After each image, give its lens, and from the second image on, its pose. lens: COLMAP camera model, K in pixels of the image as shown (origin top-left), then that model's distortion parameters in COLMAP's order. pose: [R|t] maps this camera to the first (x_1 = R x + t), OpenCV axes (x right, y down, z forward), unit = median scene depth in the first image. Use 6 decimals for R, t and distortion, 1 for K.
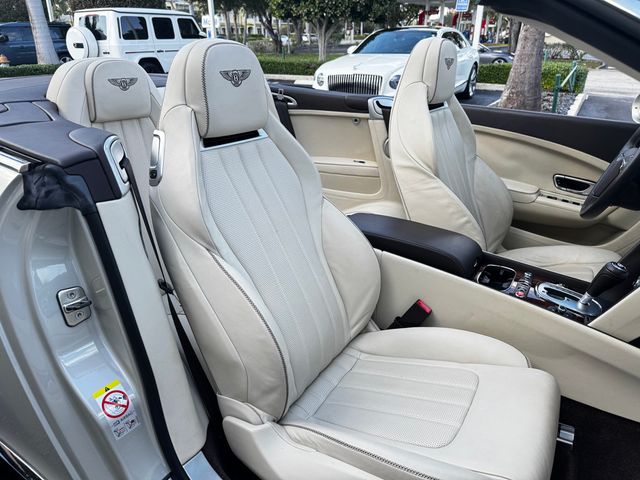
lens RADIAL K [[444.9, 0, 320.0], [0, 444.9, 240.0], [0, 0, 1]] dist [0.001485, -0.088731]
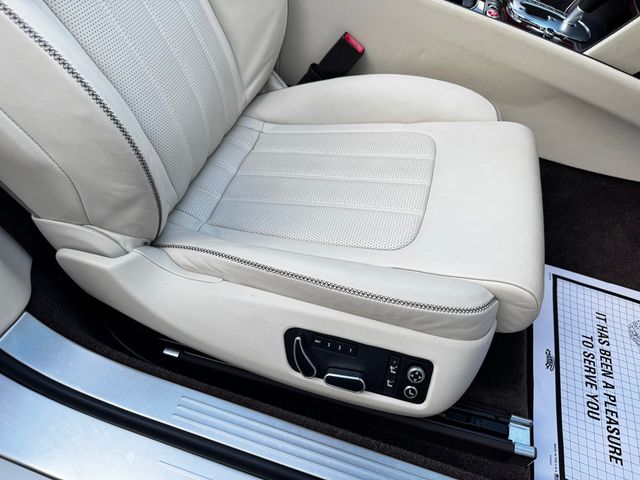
lens RADIAL K [[459.9, 0, 319.3], [0, 459.9, 226.6], [0, 0, 1]] dist [0.040550, -0.002468]
pose [[0.965411, -0.147054, 0.215306, -0.002715], [0.032051, 0.886444, 0.461725, 0.079515], [-0.258755, -0.438853, 0.860496, 0.336382]]
